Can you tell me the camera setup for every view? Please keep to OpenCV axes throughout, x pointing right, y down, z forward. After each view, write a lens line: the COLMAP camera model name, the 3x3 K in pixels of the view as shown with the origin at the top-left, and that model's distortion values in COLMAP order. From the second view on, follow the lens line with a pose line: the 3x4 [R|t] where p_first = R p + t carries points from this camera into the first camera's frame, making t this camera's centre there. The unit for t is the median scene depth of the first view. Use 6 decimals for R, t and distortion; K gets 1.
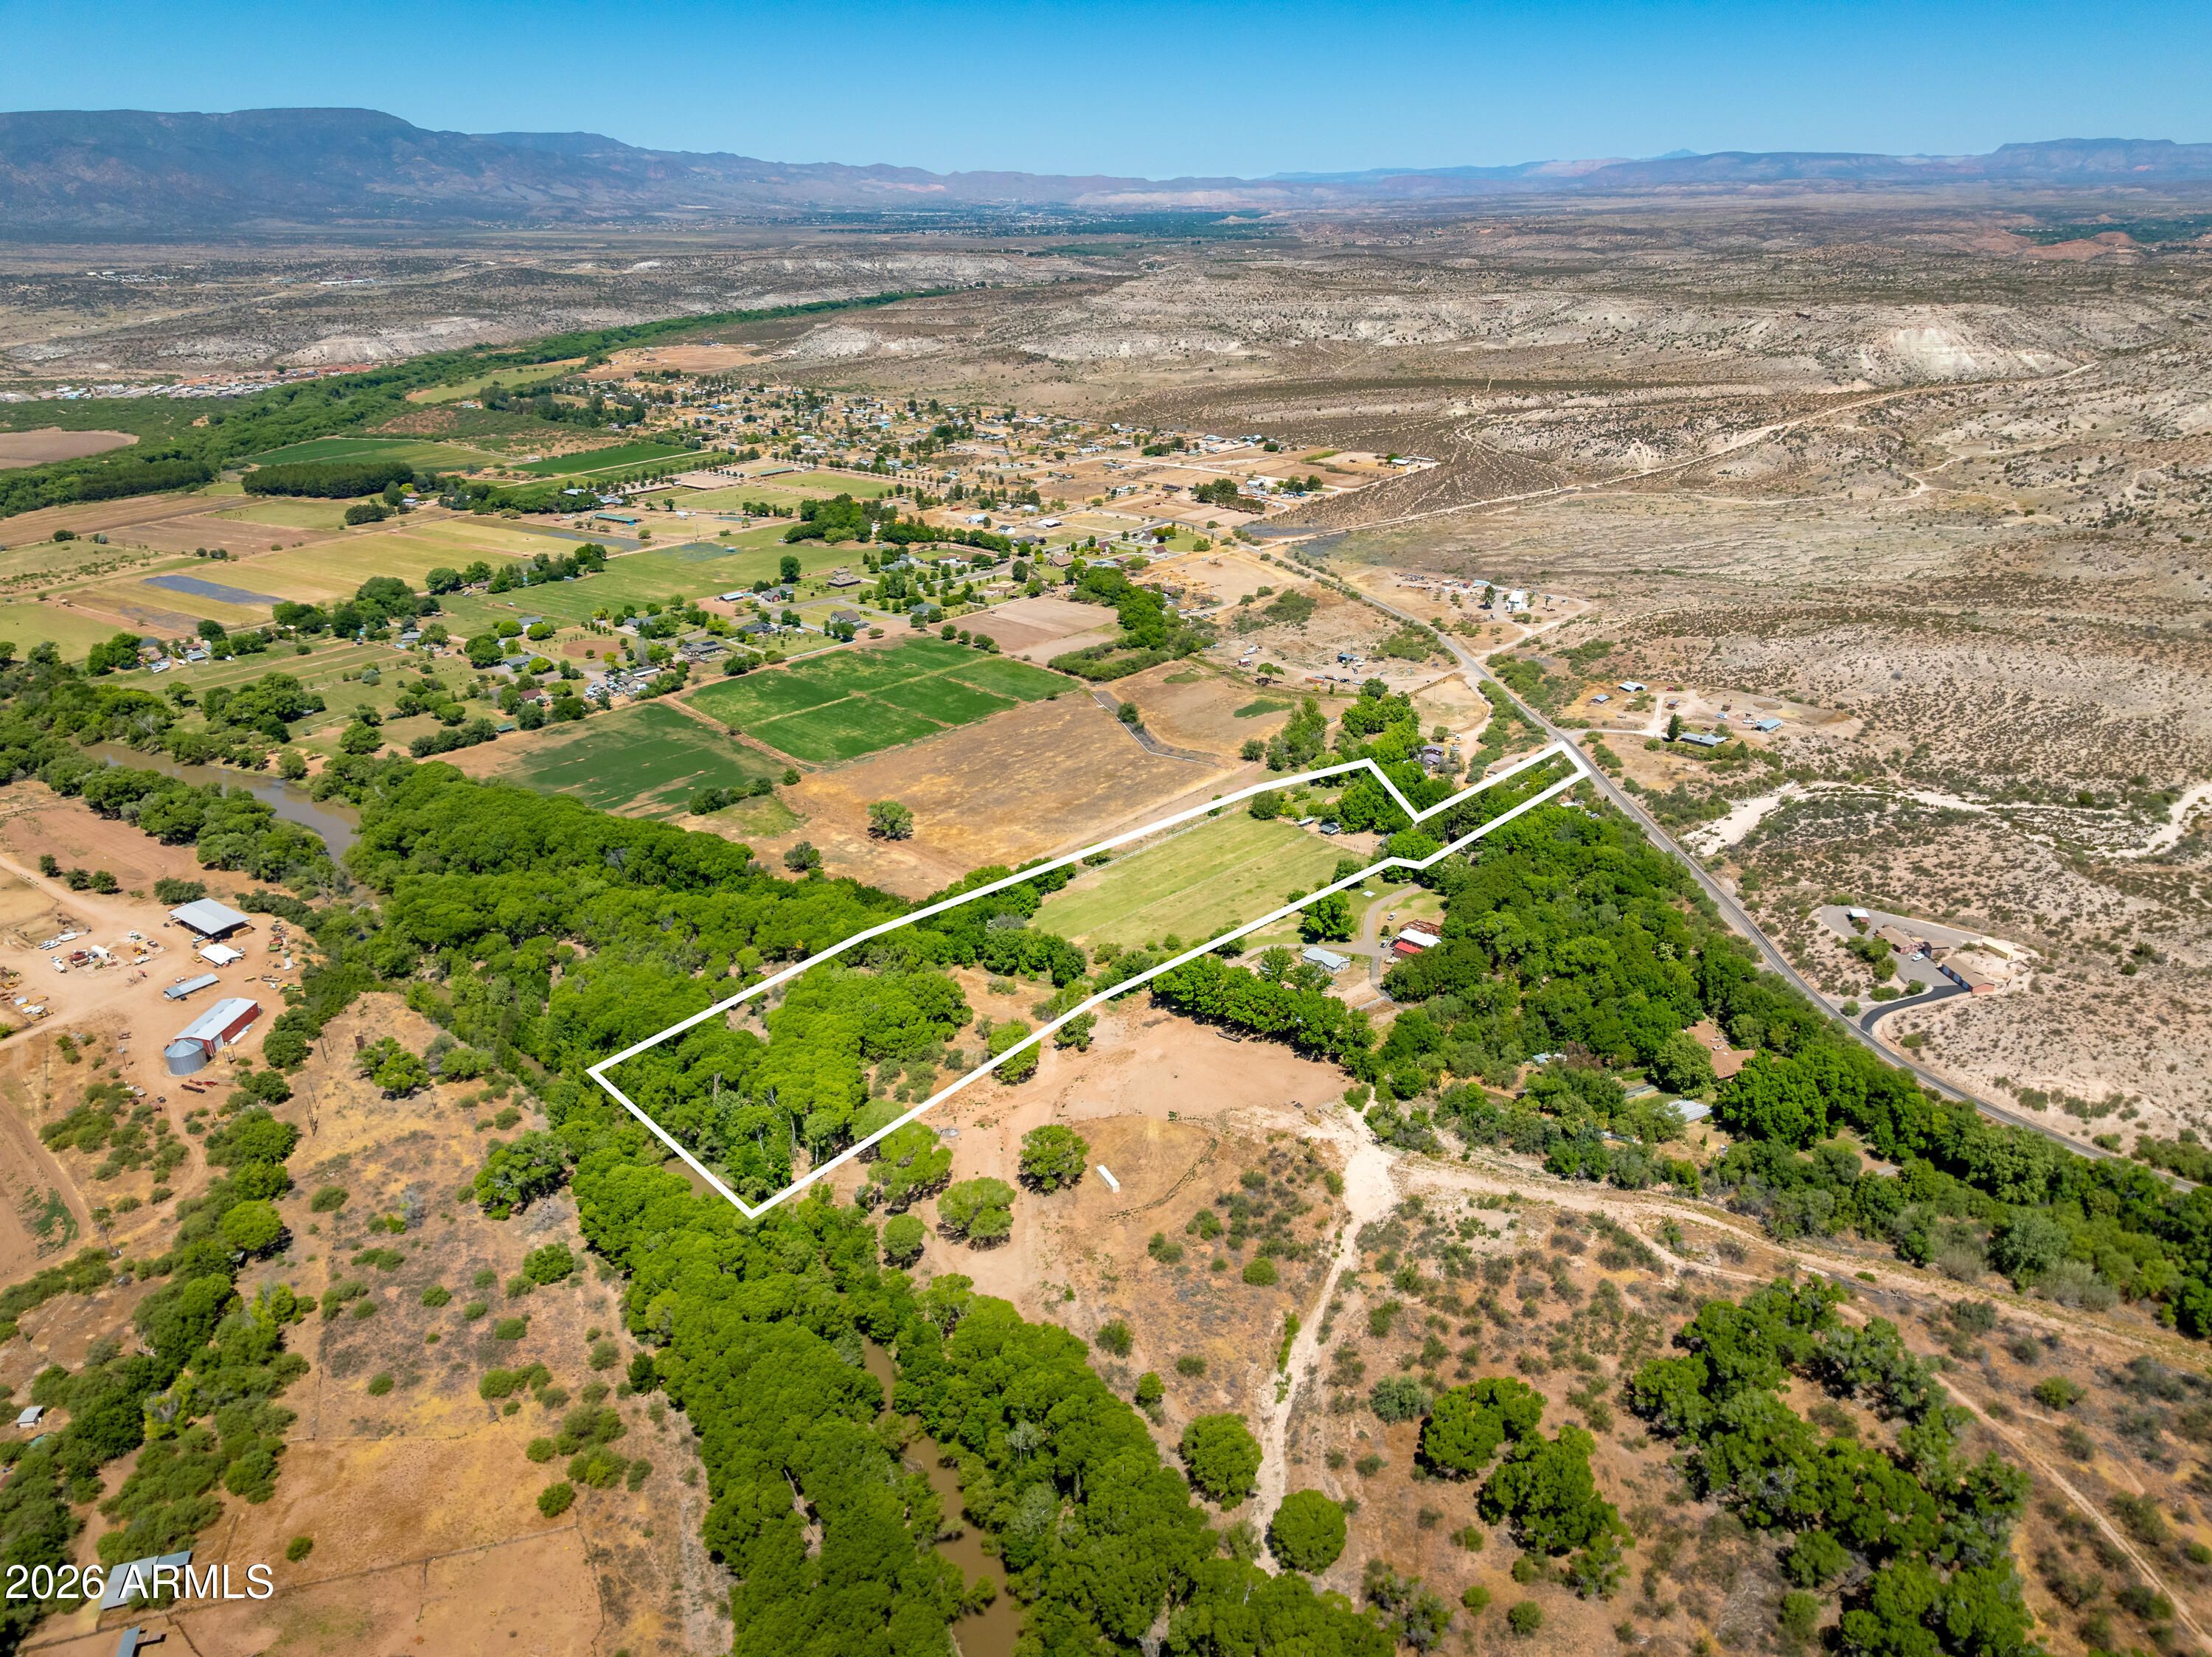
lens RADIAL K [[1565.6, 0, 1116.8], [0, 1565.6, 833.2], [0, 0, 1]] dist [-0.042673, 0.009462]
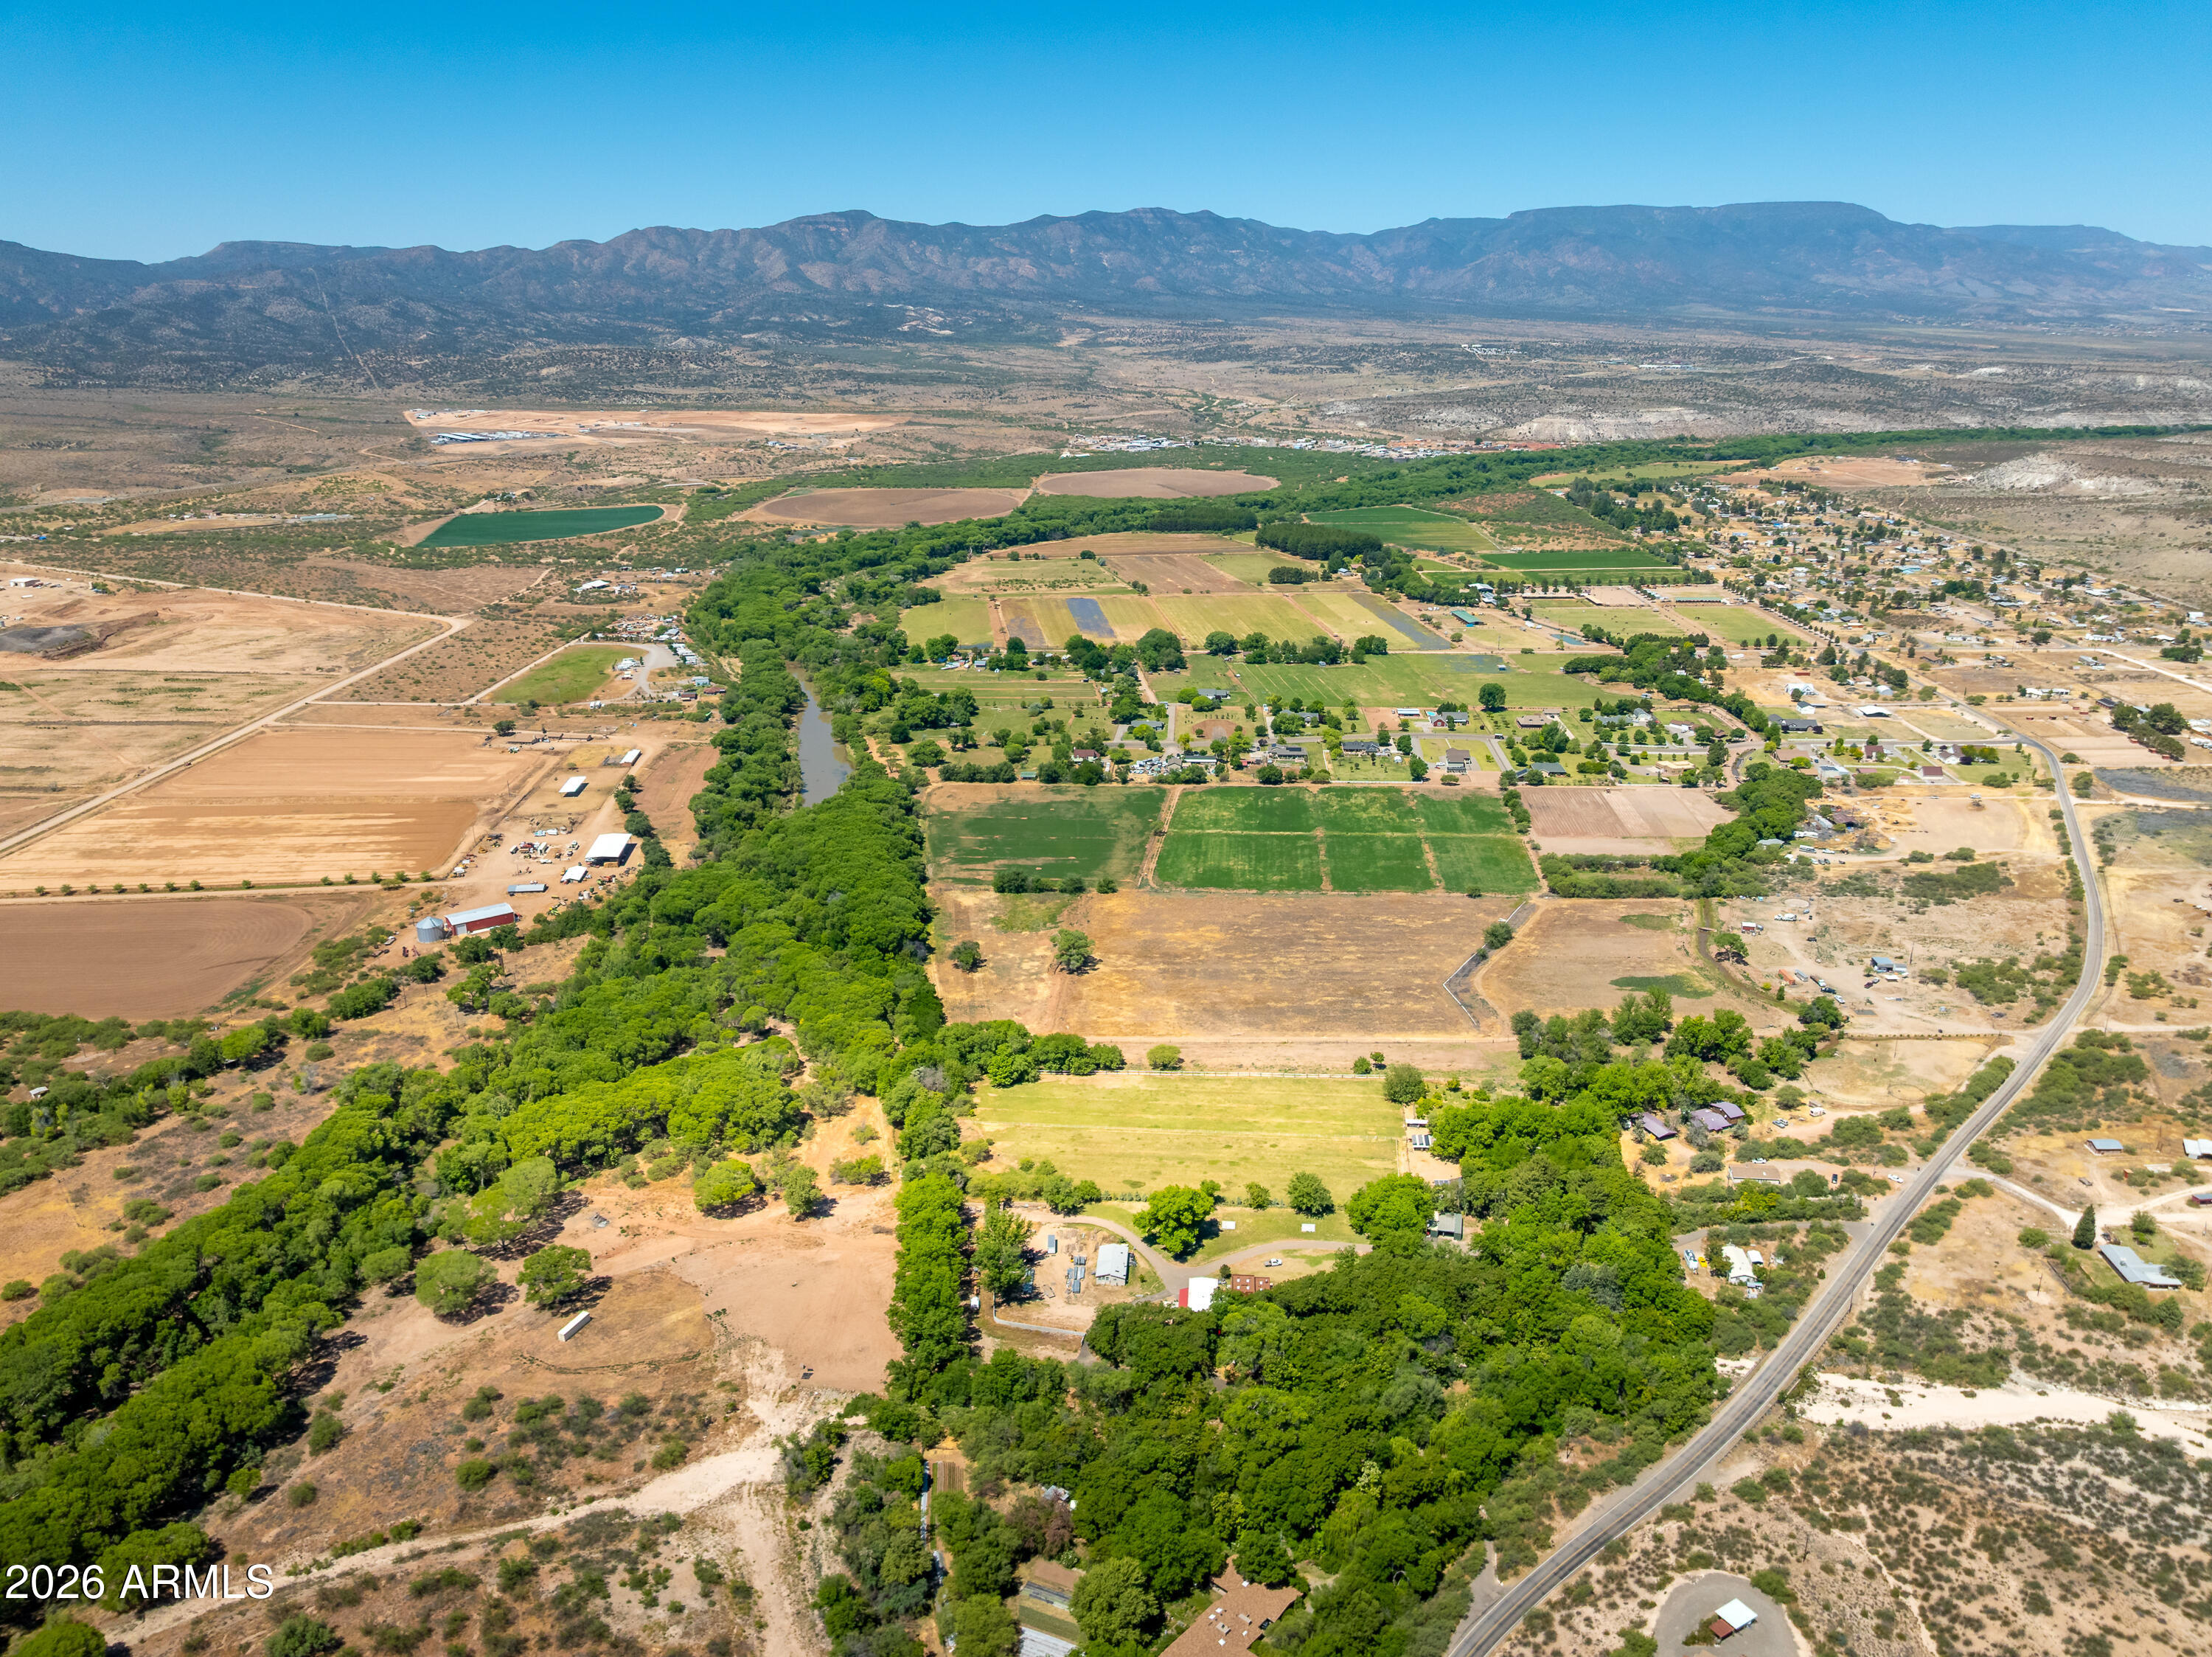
lens RADIAL K [[1565.6, 0, 1110.0], [0, 1565.6, 817.5], [0, 0, 1]] dist [-0.042673, 0.009462]
pose [[0.652056, 0.252045, -0.715050, 0.563414], [-0.294447, 0.953280, 0.067511, -0.166857], [0.698659, 0.166523, 0.695806, 0.348124]]
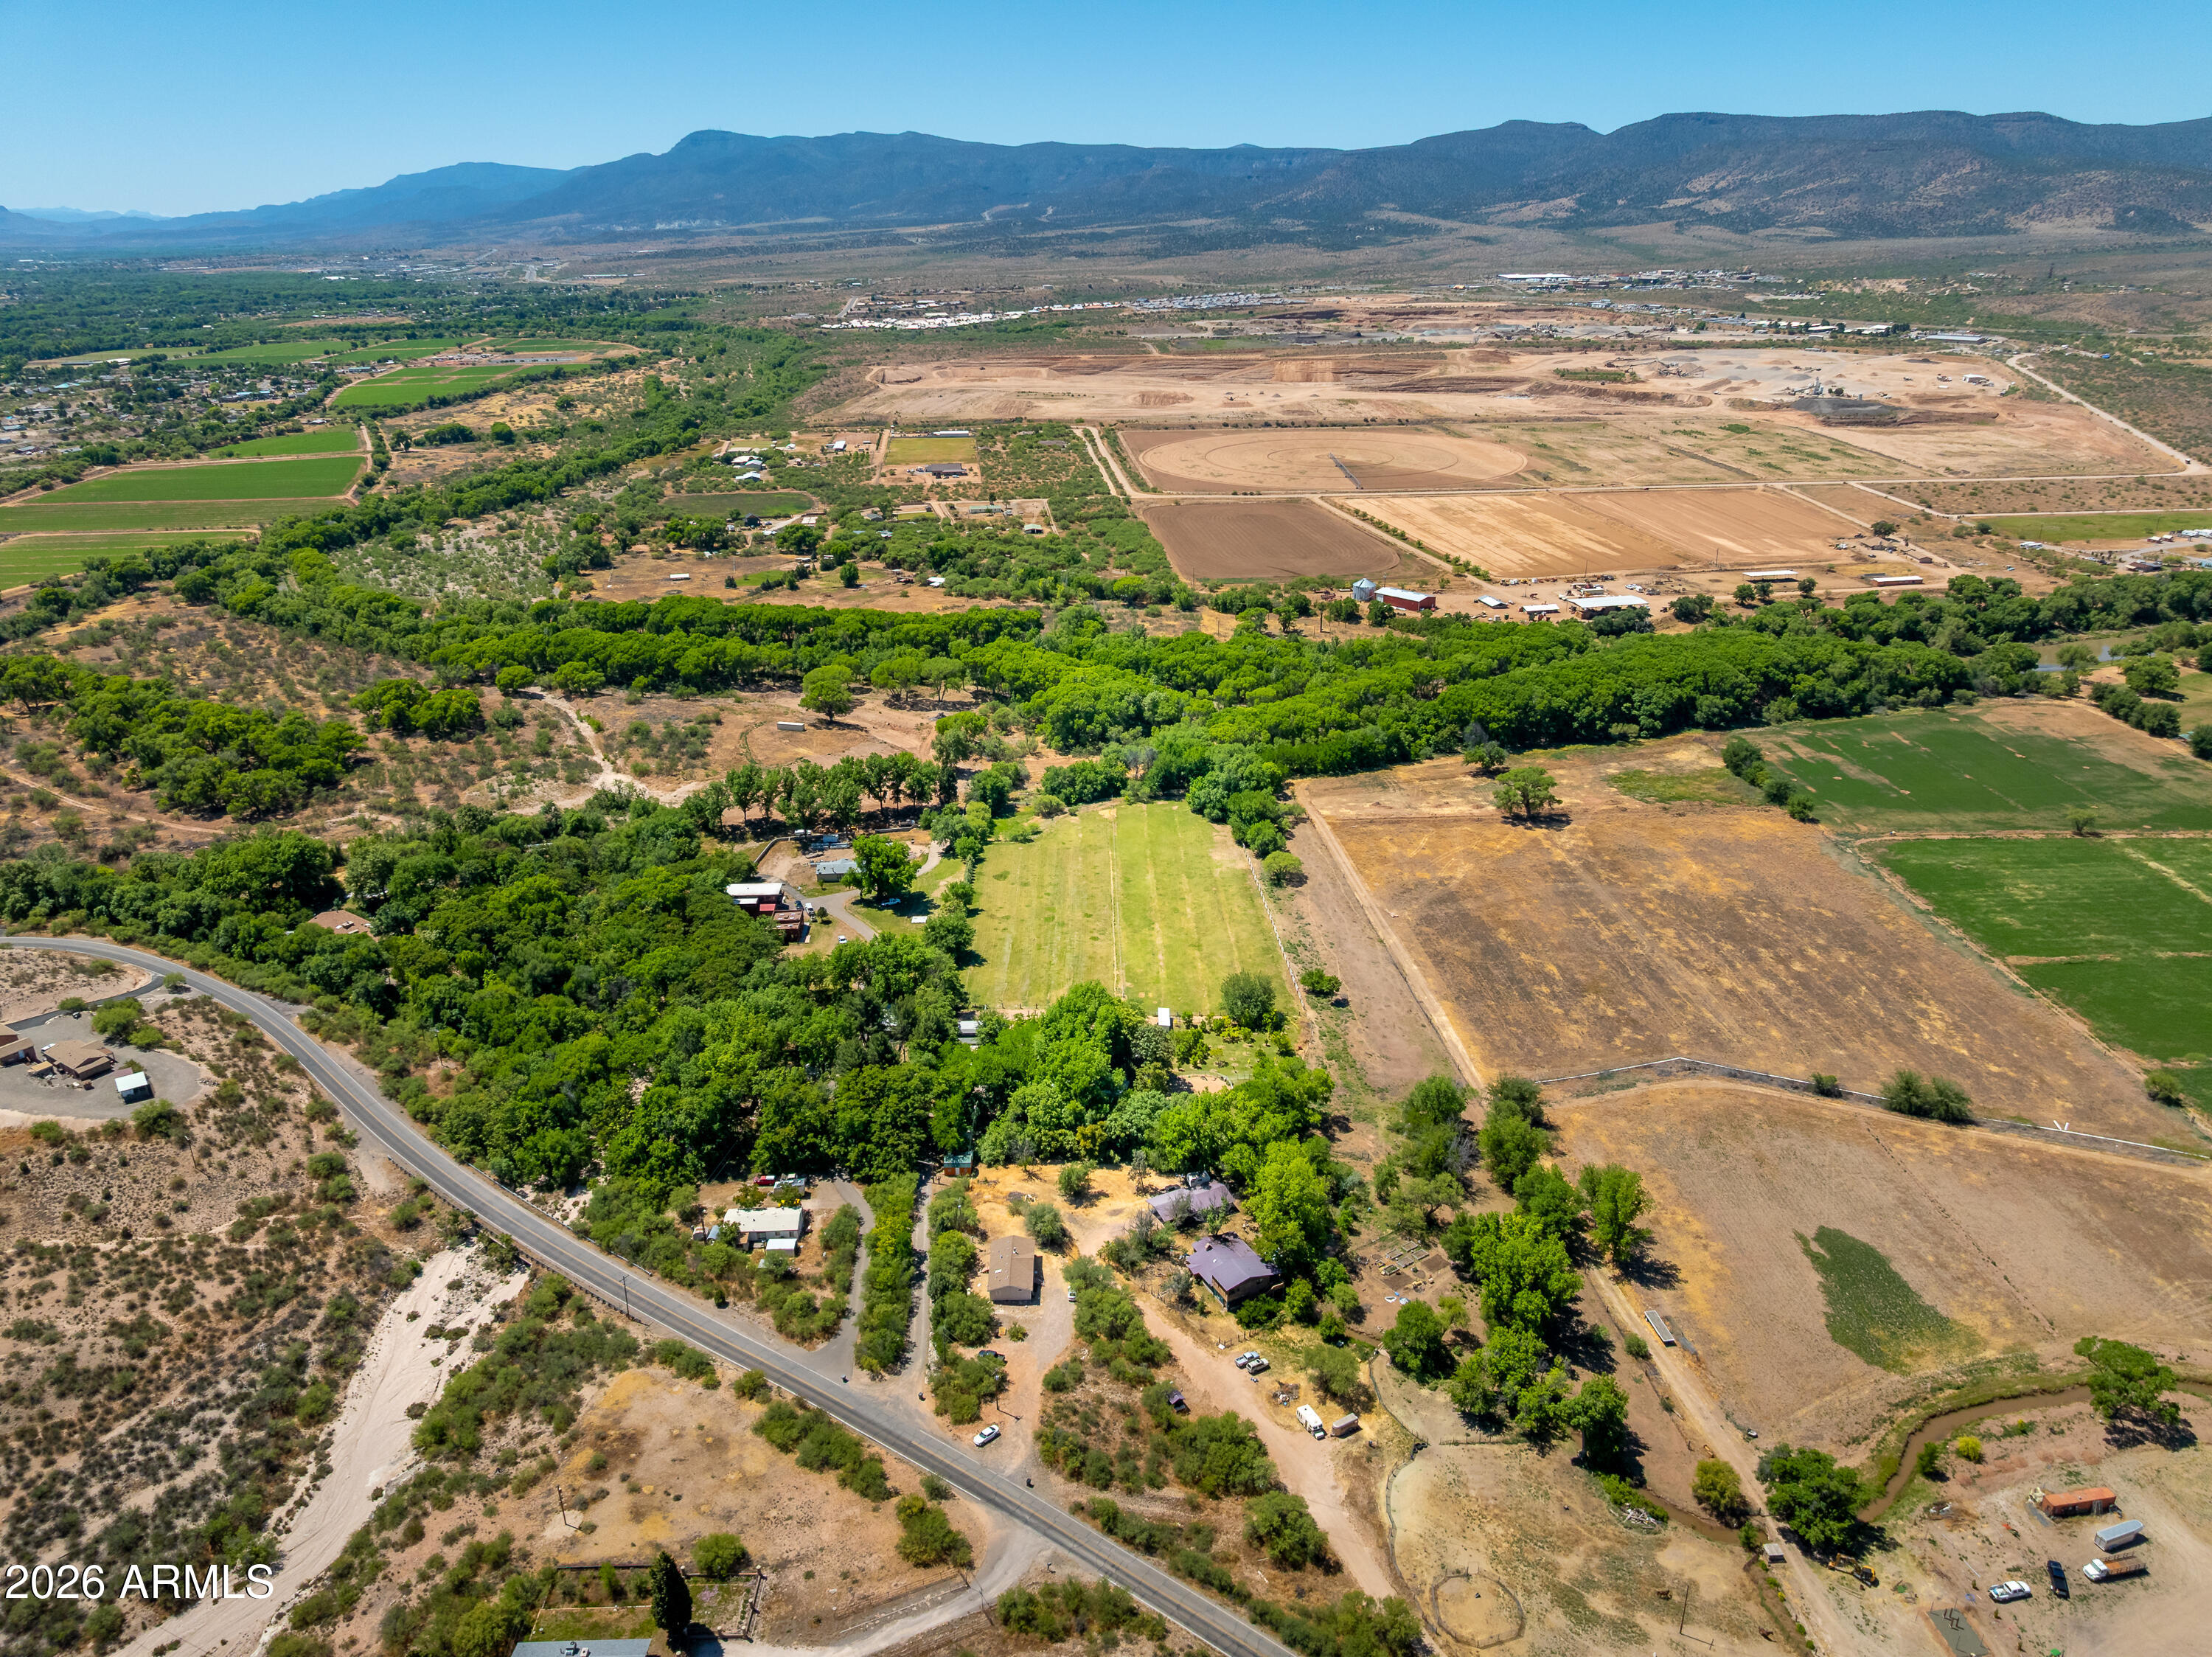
lens RADIAL K [[1565.6, 0, 1105.3], [0, 1565.6, 830.6], [0, 0, 1]] dist [-0.042673, 0.009462]
pose [[-0.671319, 0.300556, -0.677493, 0.512577], [-0.265937, 0.755541, 0.598694, -0.401220], [0.691815, 0.582085, -0.427281, 1.242227]]
